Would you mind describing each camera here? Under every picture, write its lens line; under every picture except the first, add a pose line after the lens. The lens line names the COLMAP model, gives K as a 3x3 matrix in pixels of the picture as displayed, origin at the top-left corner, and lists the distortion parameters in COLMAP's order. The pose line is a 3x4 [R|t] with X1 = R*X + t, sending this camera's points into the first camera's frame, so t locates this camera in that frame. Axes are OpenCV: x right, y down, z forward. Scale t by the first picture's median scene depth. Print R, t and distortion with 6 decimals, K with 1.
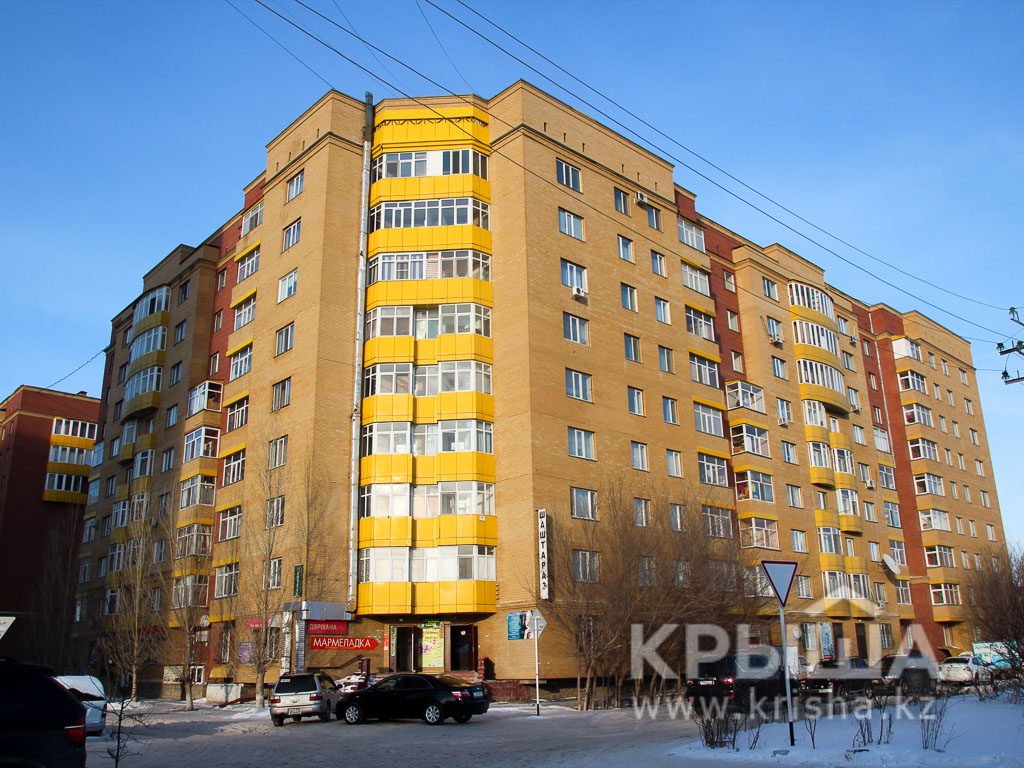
lens RADIAL K [[893.6, 0, 512.0], [0, 893.6, 384.0], [0, 0, 1]] dist [-0.129028, 0.107498]
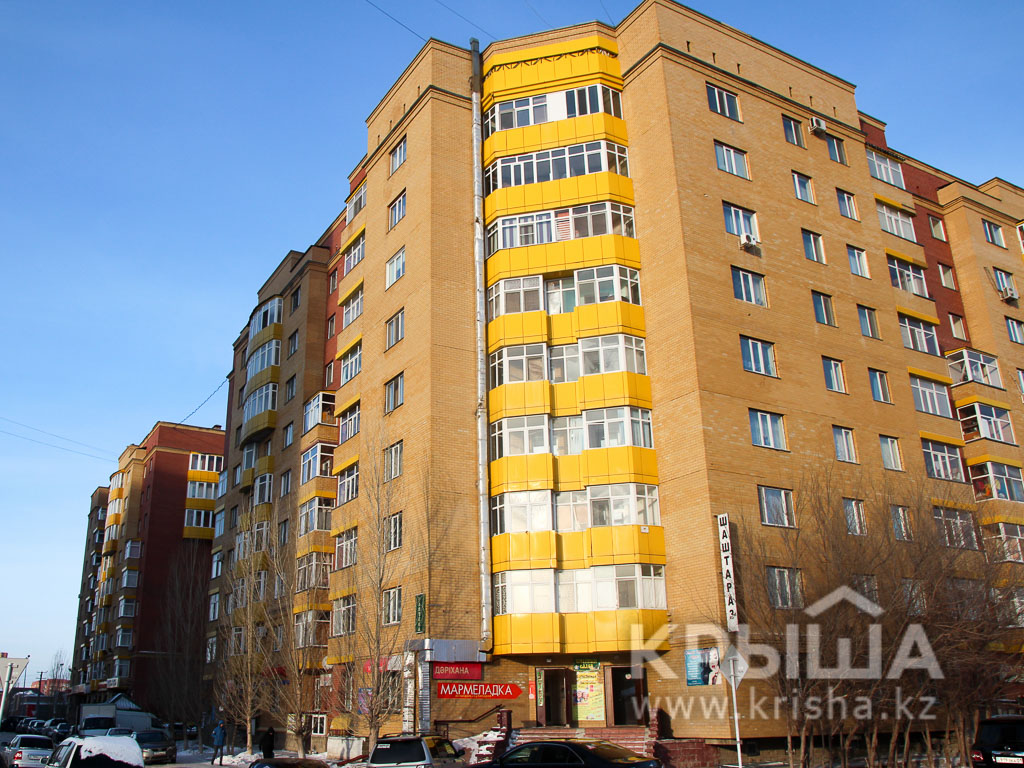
lens RADIAL K [[917.8, 0, 436.8], [0, 917.8, 384.9], [0, 0, 1]] dist [-0.130506, 0.112293]
pose [[0.967374, -0.066517, -0.244463, -0.005795], [0.058660, 0.997505, -0.039288, 0.039553], [0.246466, 0.023666, 0.968862, 0.157089]]
